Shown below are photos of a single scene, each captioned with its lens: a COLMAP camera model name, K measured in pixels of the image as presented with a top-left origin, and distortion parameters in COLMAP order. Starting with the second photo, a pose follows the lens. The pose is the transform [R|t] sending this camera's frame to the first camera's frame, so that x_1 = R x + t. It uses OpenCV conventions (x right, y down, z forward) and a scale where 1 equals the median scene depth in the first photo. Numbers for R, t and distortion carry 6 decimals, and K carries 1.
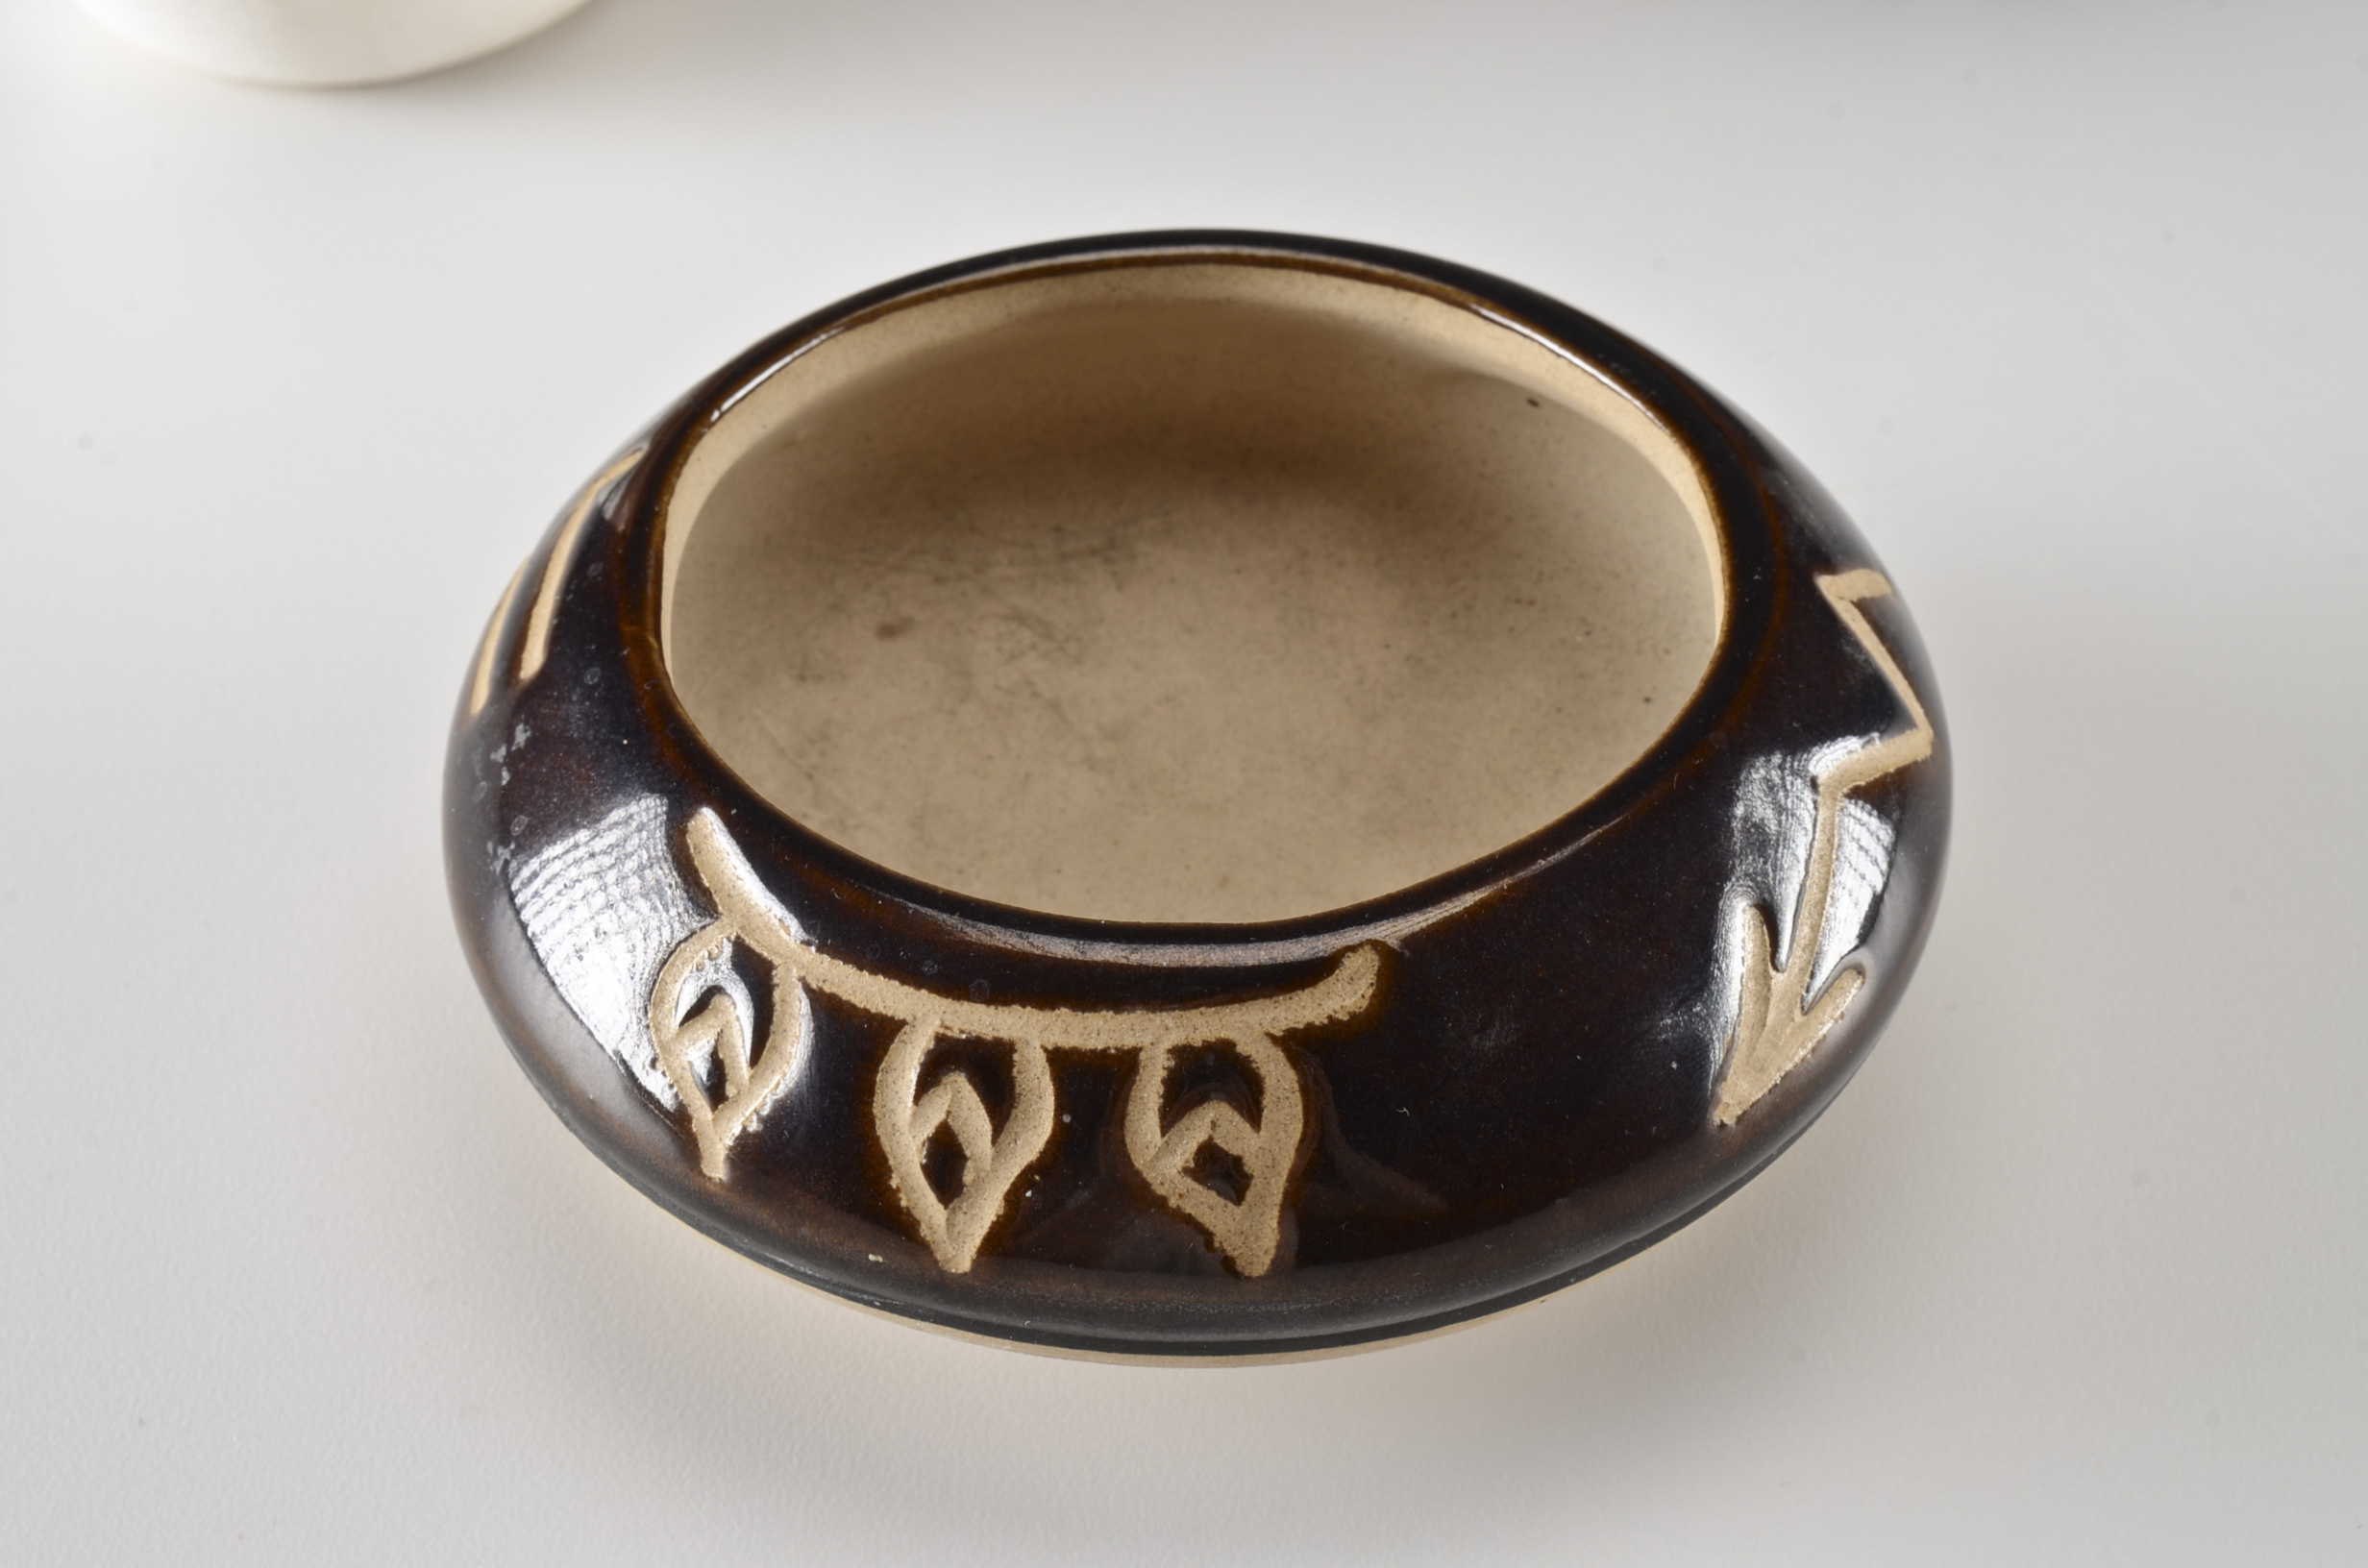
lens RADIAL K [[4513.4, 0, 1186.3], [0, 4513.4, 785.5], [0, 0, 1]] dist [-0.023986, 0.000000]
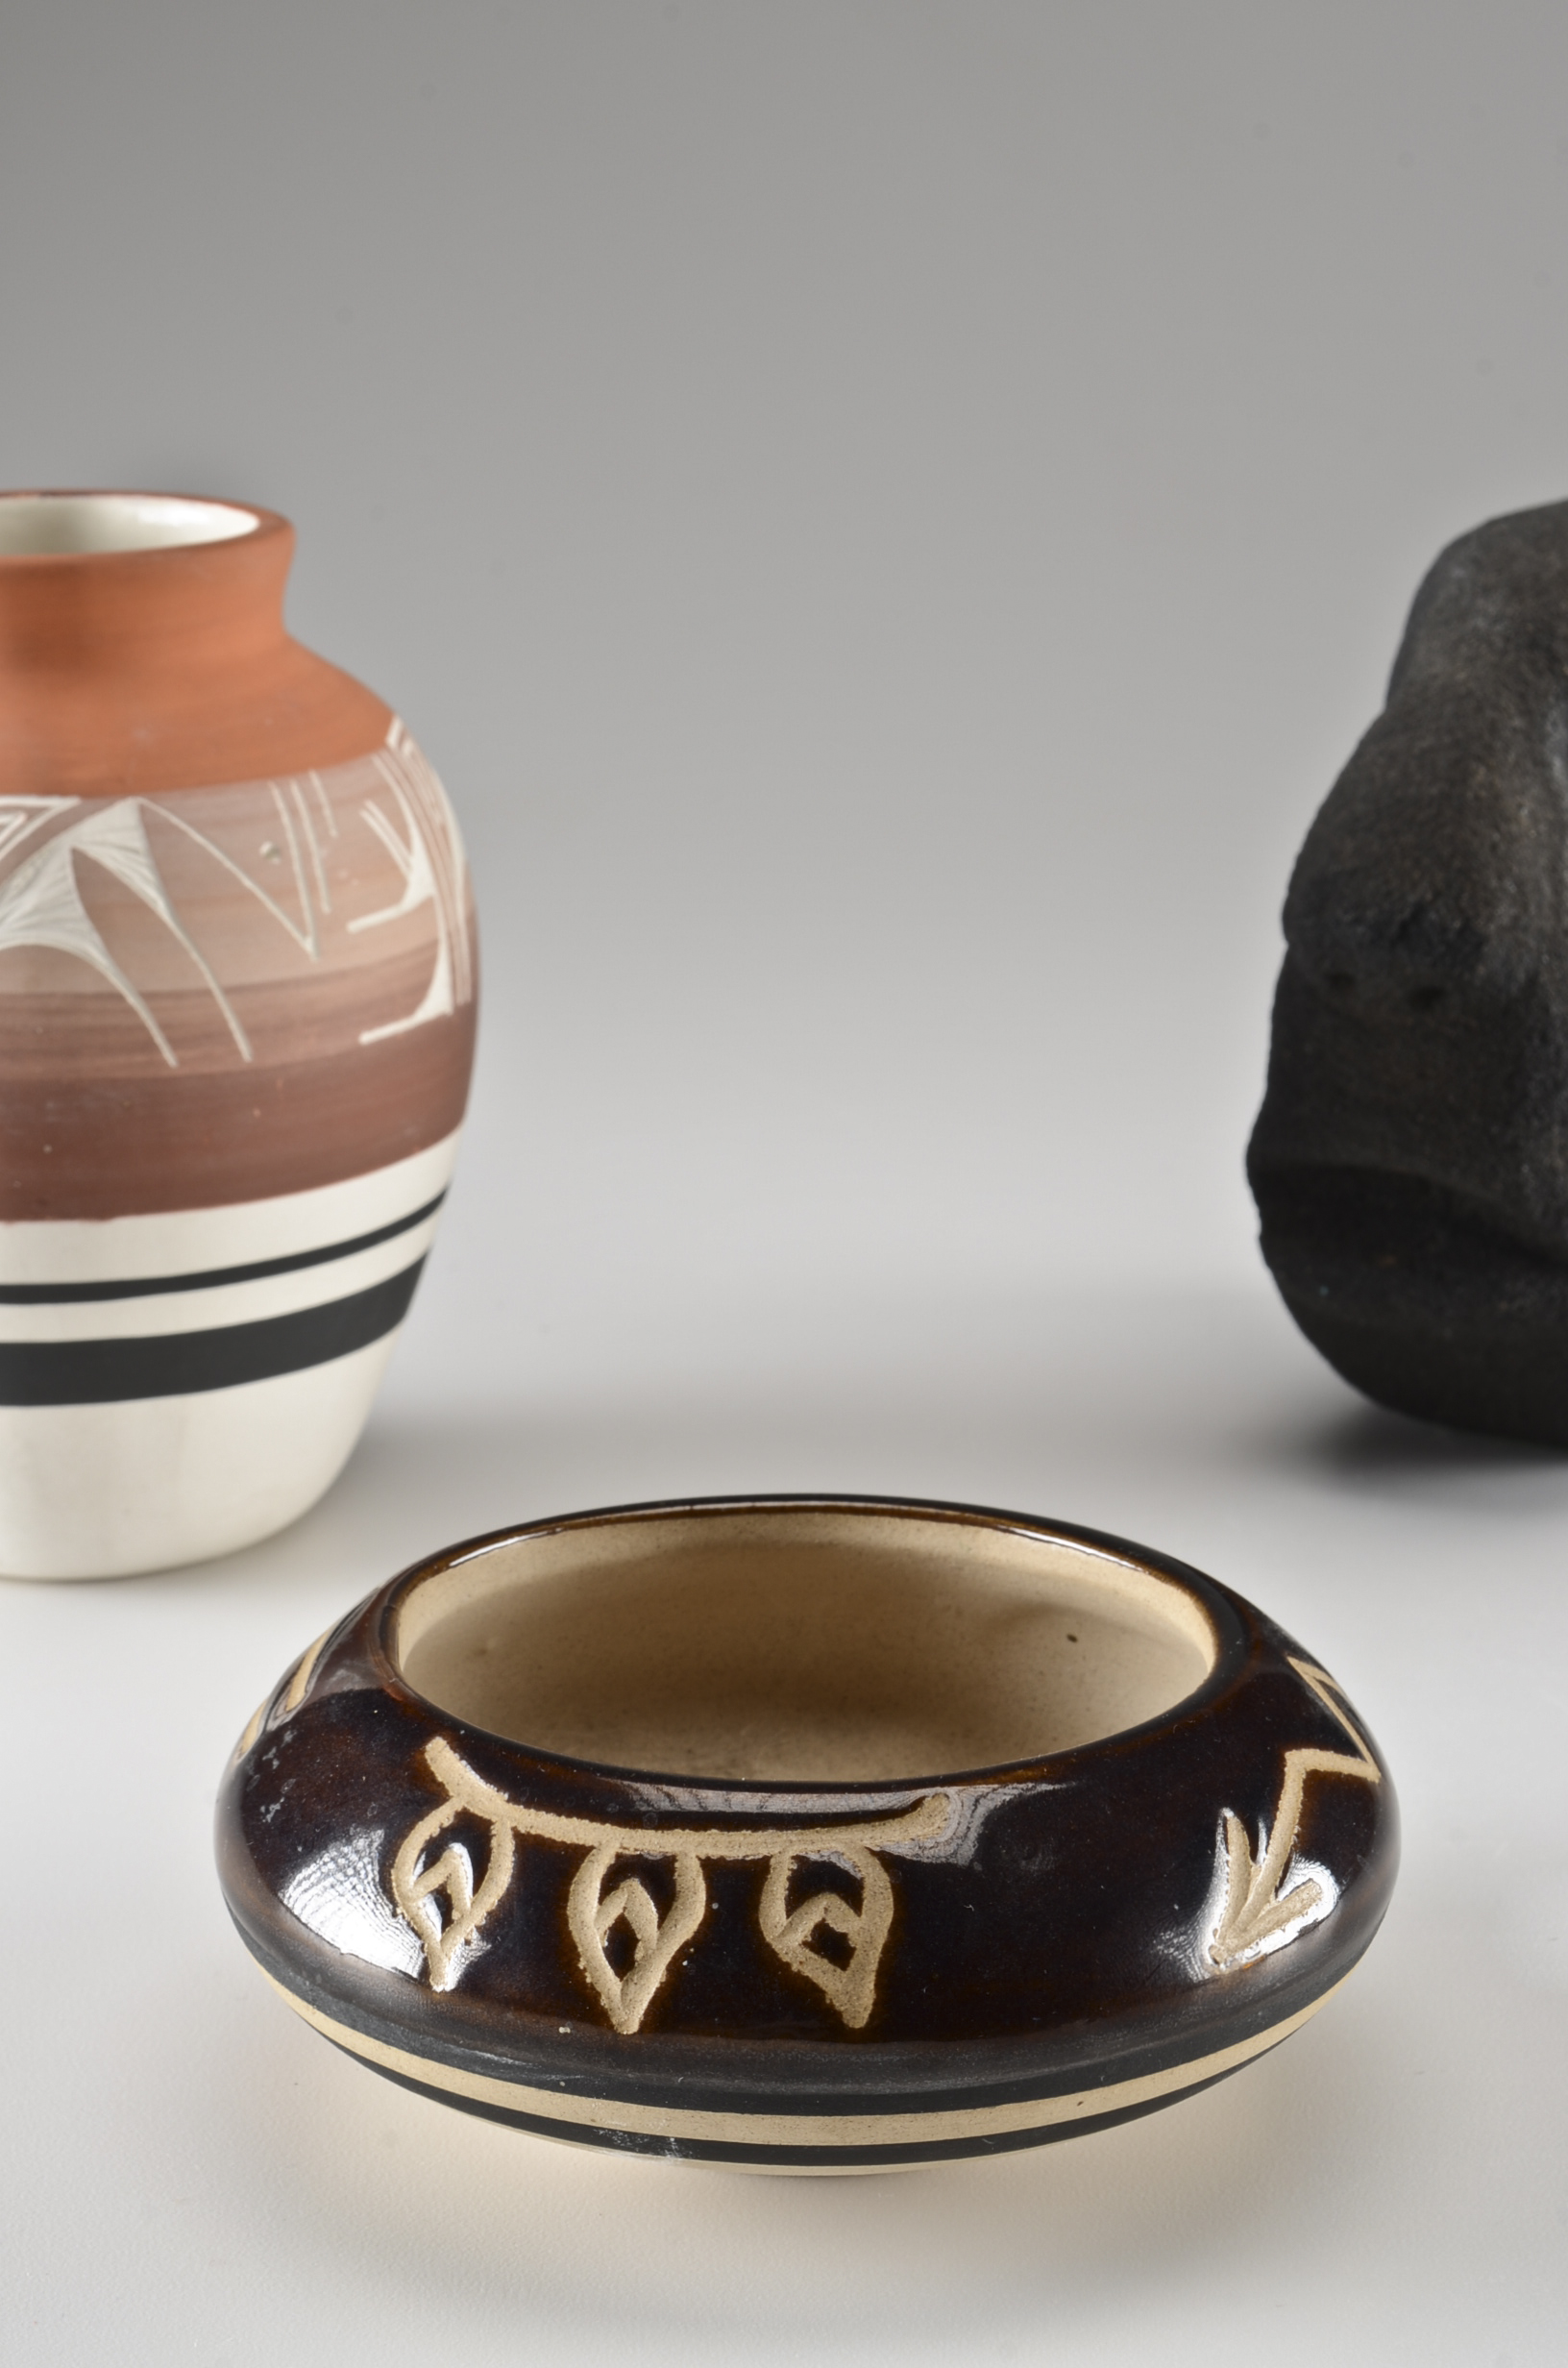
lens RADIAL K [[6054.8, 0, 733.2], [0, 6054.8, 1291.9], [0, 0, 1]] dist [0.057600, 0.000000]
pose [[0.999892, 0.014319, 0.003310, -0.029334], [-0.011413, 0.898470, -0.438886, 0.685095], [-0.009259, 0.438801, 0.898537, -0.668619]]
